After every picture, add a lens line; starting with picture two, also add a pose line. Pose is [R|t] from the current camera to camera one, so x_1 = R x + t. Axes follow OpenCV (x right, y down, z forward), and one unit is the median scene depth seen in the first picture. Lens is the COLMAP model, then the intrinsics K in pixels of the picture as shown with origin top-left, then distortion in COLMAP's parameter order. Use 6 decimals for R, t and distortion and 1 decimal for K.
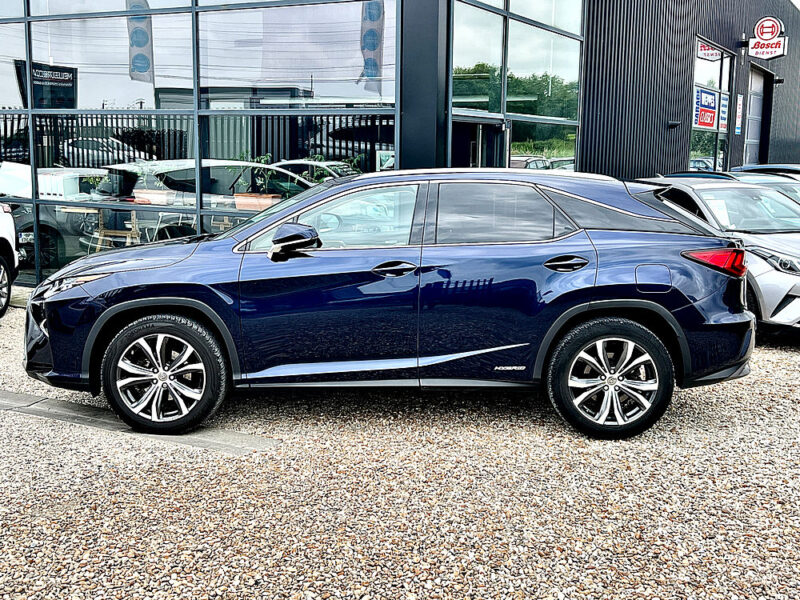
lens RADIAL K [[997.5, 0, 400.0], [0, 997.5, 300.0], [0, 0, 1]] dist [0.104216, -0.344591]
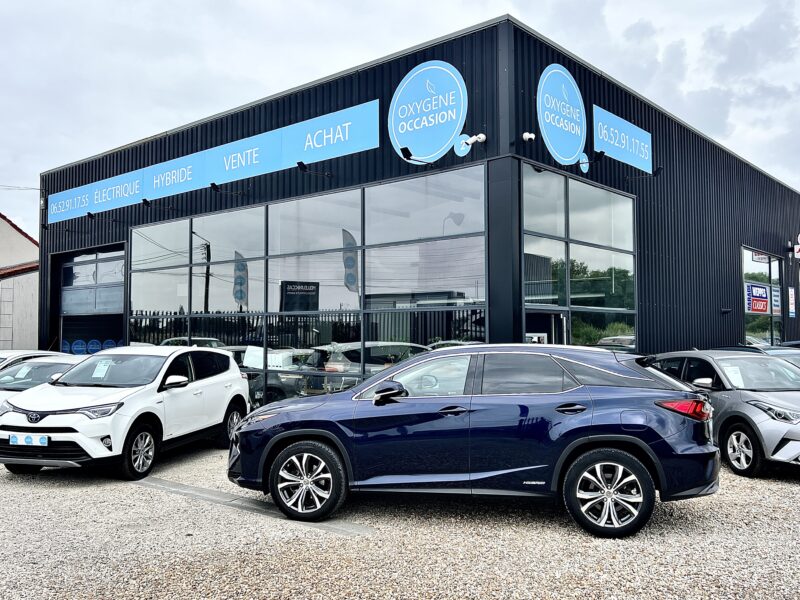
lens RADIAL K [[767.9, 0, 400.0], [0, 767.9, 300.0], [0, 0, 1]] dist [0.064361, -0.197612]
pose [[0.971939, -0.026369, -0.233750, 0.183801], [-0.019479, 0.981262, -0.191689, 0.026543], [0.234425, 0.190863, 0.953214, -0.137609]]
